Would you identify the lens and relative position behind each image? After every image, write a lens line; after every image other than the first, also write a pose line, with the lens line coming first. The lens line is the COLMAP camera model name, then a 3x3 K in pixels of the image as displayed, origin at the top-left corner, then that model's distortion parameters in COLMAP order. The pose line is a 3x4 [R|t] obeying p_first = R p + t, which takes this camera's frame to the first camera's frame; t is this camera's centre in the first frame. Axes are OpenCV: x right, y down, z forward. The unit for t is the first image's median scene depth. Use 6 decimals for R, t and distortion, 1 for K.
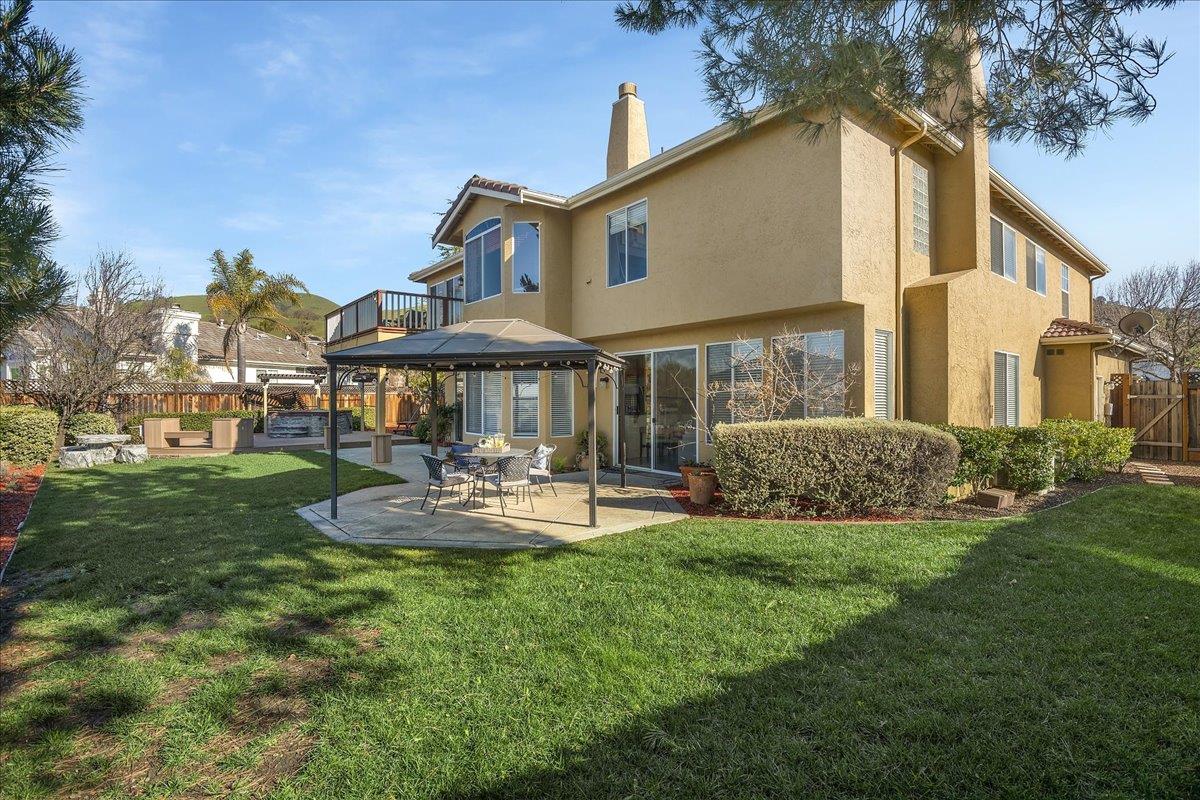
lens RADIAL K [[549.9, 0, 594.0], [0, 549.9, 397.4], [0, 0, 1]] dist [-0.012347, -0.003267]
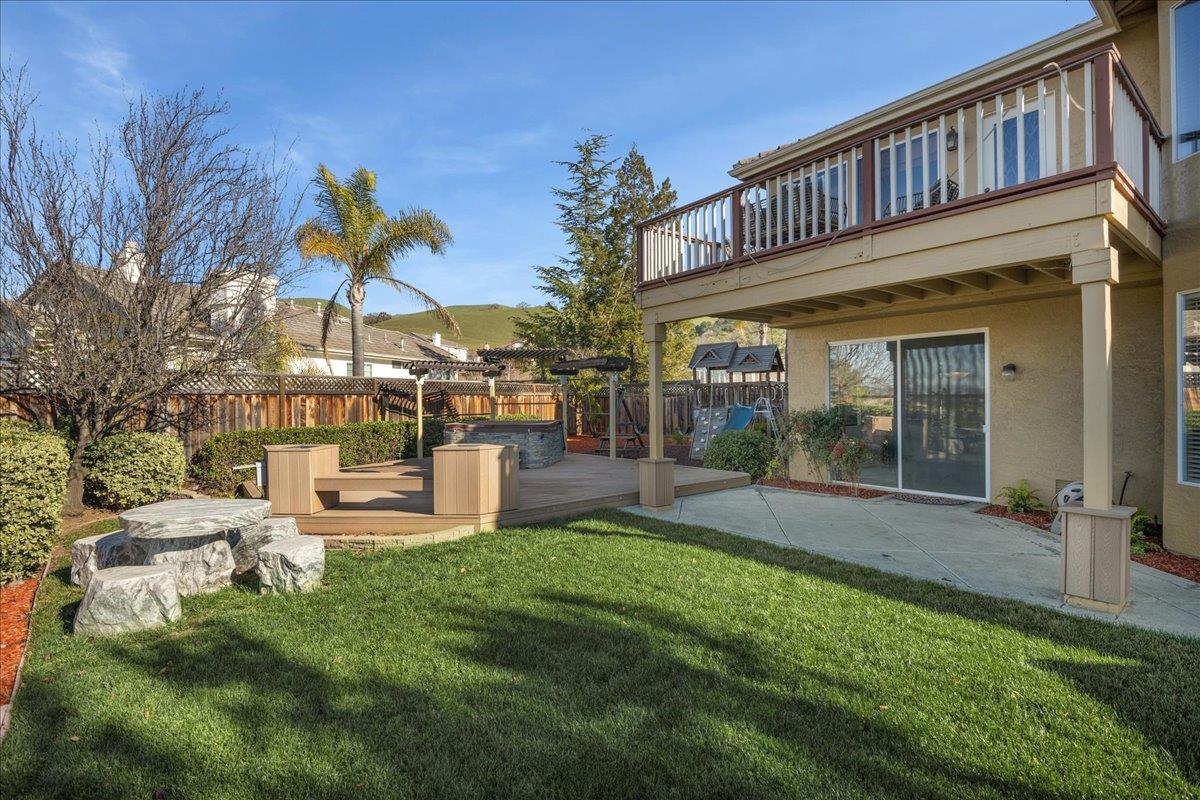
lens RADIAL K [[549.9, 0, 605.8], [0, 549.9, 402.7], [0, 0, 1]] dist [-0.012347, -0.003267]
pose [[0.999969, -0.007547, -0.002065, -0.497646], [0.007553, 0.999967, 0.003005, 0.003670], [0.002042, -0.003021, 0.999993, 0.505661]]
